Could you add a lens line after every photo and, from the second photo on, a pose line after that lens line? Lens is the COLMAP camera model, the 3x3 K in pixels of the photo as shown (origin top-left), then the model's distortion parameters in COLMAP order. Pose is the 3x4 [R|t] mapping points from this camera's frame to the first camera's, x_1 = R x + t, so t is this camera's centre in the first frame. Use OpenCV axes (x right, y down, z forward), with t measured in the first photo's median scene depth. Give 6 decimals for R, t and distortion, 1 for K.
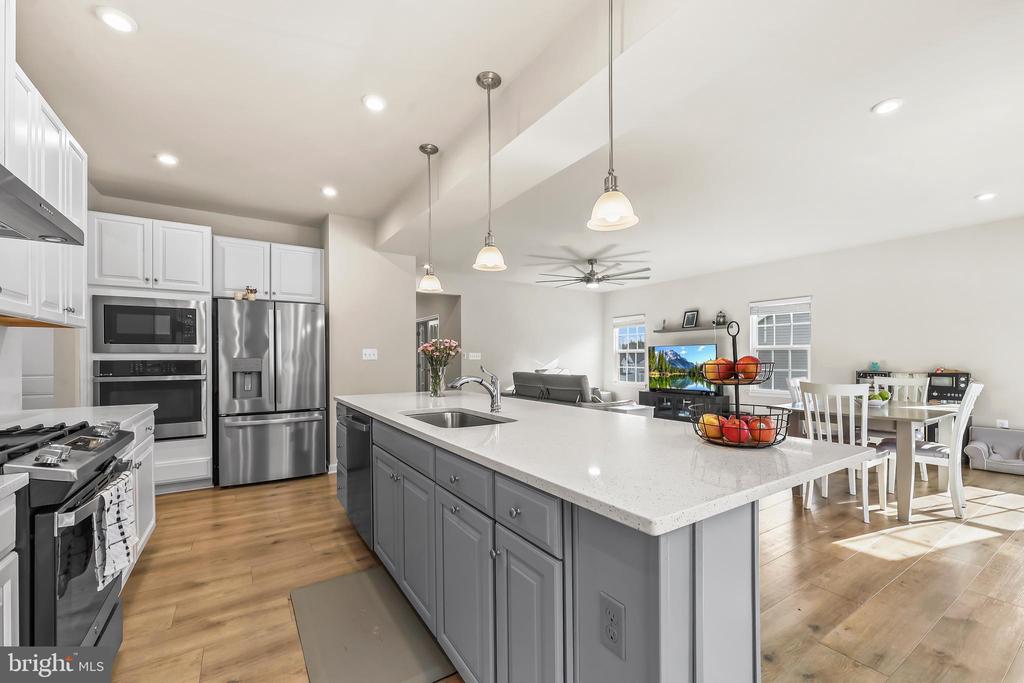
lens RADIAL K [[418.1, 0, 516.4], [0, 418.1, 359.2], [0, 0, 1]] dist [0.000563, 0.000148]
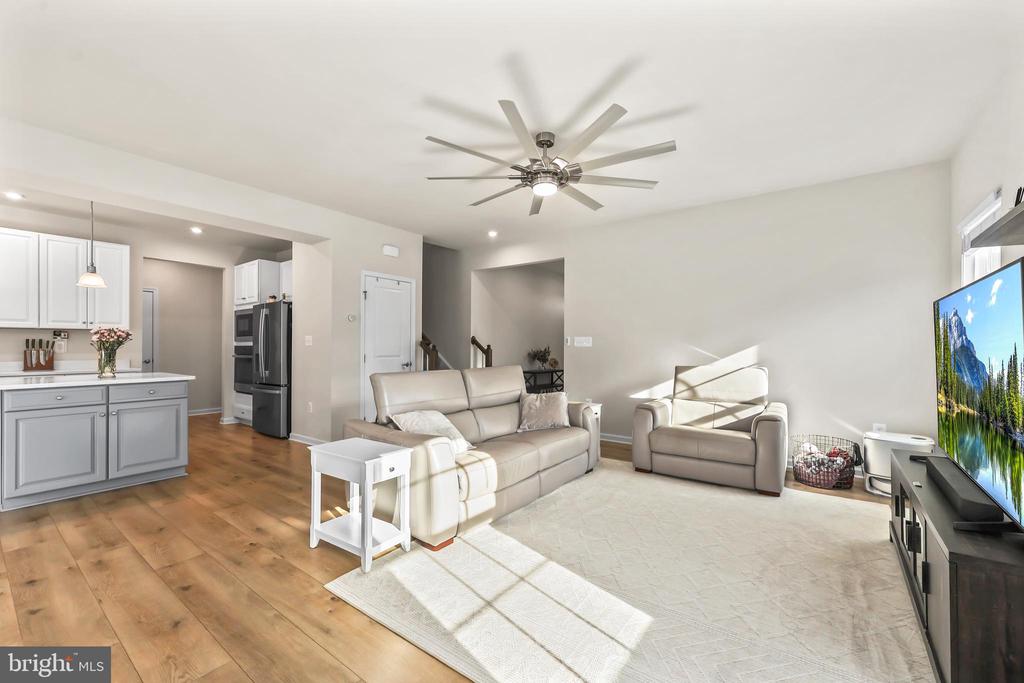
lens RADIAL K [[418.1, 0, 516.4], [0, 418.1, 359.2], [0, 0, 1]] dist [0.000563, 0.000148]
pose [[0.340954, 0.026993, -0.939692, 0.611266], [-0.000275, 0.999590, 0.028614, 0.002916], [0.940080, -0.009497, 0.340822, 0.813991]]
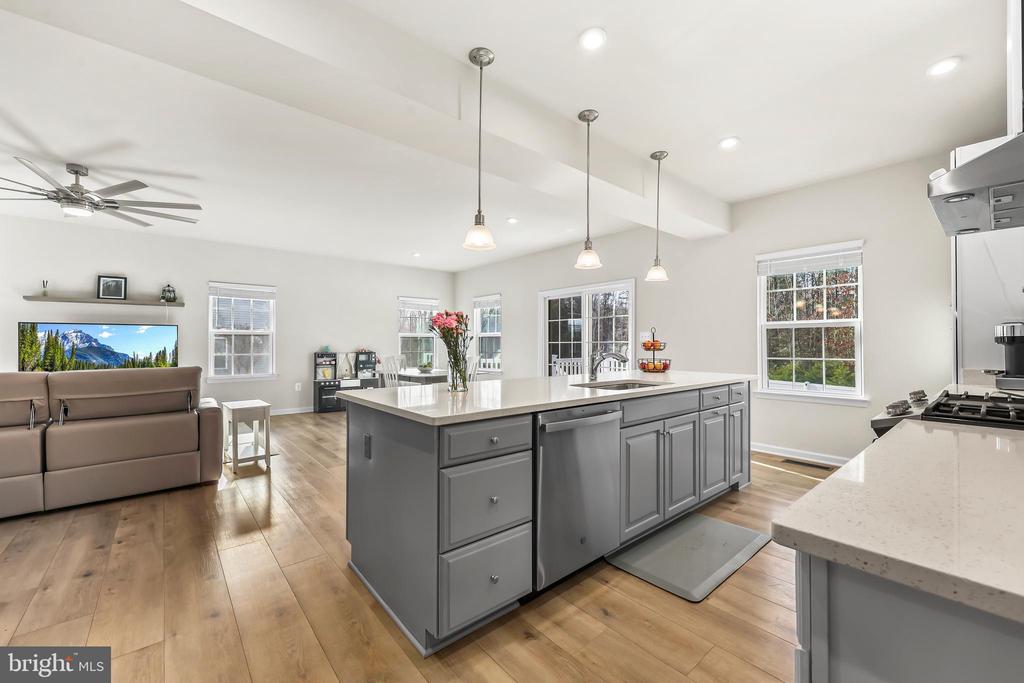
lens RADIAL K [[410.2, 0, 512.0], [0, 410.2, 341.5], [0, 0, 1]] dist [0.006180, 0.000186]
pose [[-0.123802, 0.007424, 0.992279, -0.439095], [0.003679, 0.999969, -0.007022, 0.004053], [-0.992300, 0.002781, -0.123825, 0.484381]]
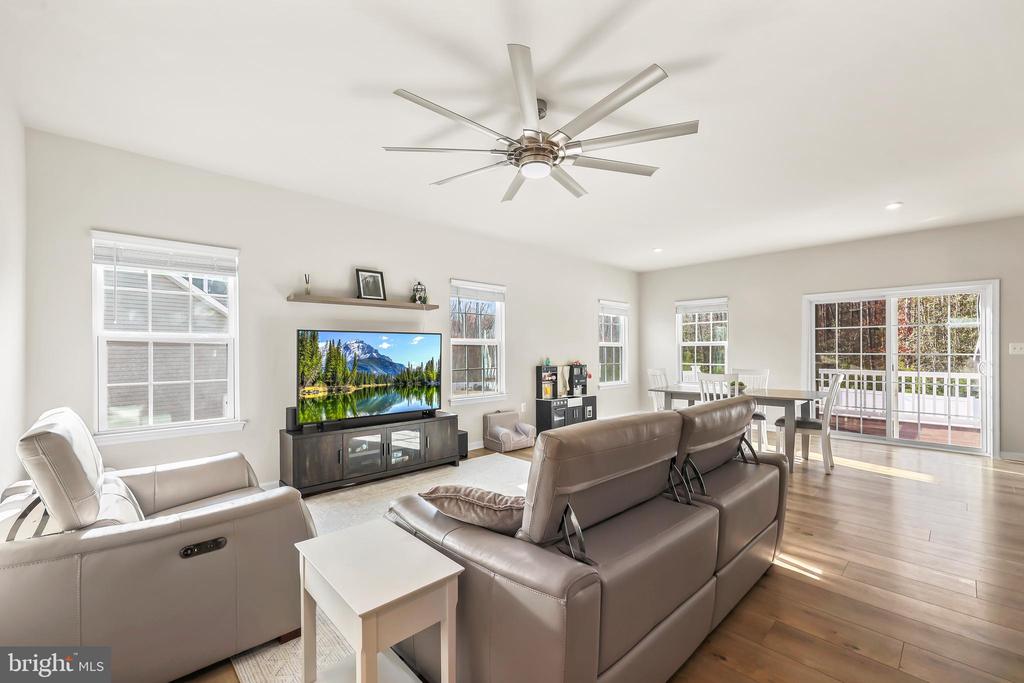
lens RADIAL K [[422.7, 0, 525.6], [0, 422.7, 349.4], [0, 0, 1]] dist [0.010901, -0.000078]
pose [[-0.185989, 0.004964, 0.982539, -0.203630], [0.004856, 0.999980, -0.004133, -0.009226], [-0.982540, 0.004003, -0.186009, 1.072427]]
